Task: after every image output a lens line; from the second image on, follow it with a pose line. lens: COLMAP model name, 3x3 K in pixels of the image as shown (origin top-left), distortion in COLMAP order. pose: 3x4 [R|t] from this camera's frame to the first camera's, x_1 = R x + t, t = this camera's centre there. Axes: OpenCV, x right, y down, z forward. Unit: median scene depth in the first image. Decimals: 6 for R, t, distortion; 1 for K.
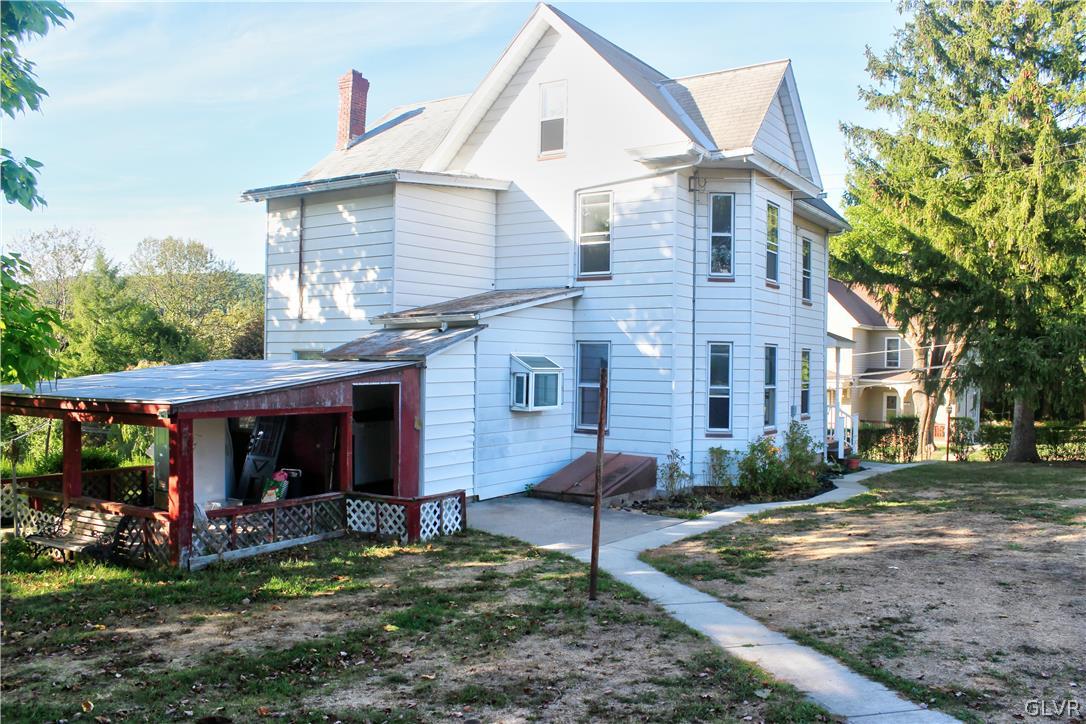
lens RADIAL K [[919.2, 0, 543.0], [0, 919.2, 362.0], [0, 0, 1]] dist [-0.156483, 0.138986]
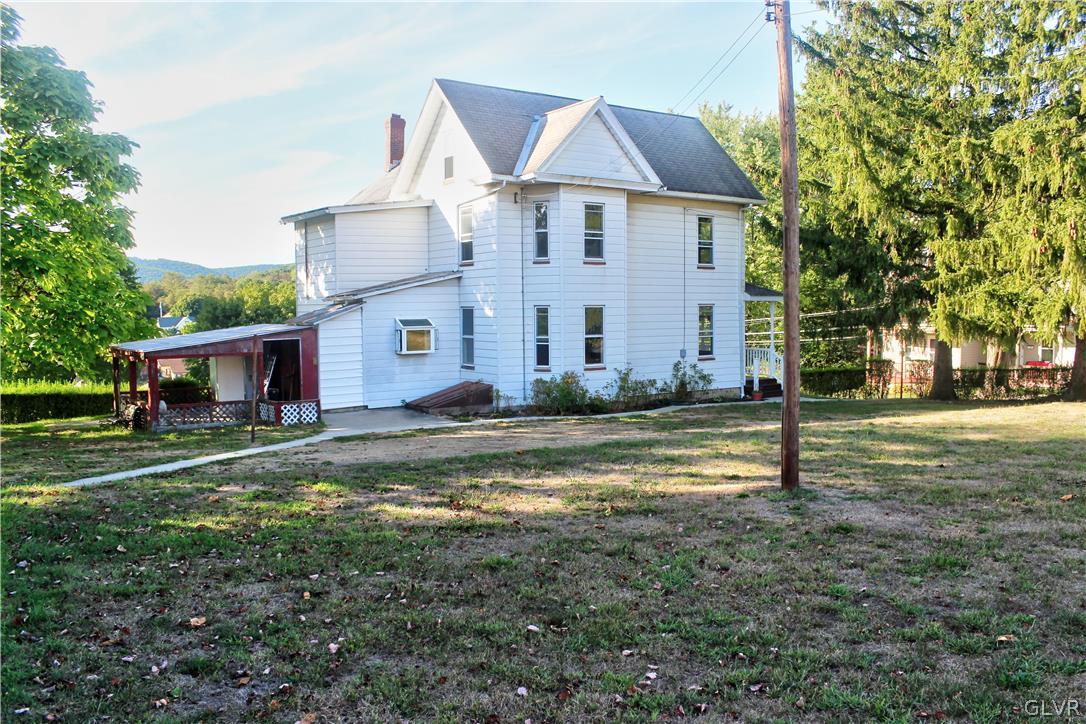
lens RADIAL K [[919.2, 0, 543.0], [0, 919.2, 362.0], [0, 0, 1]] dist [-0.156483, 0.138986]
pose [[0.927554, 0.000170, -0.373690, 0.738009], [0.023503, 0.997994, 0.058790, -0.018472], [0.372950, -0.063314, 0.925689, -0.347709]]
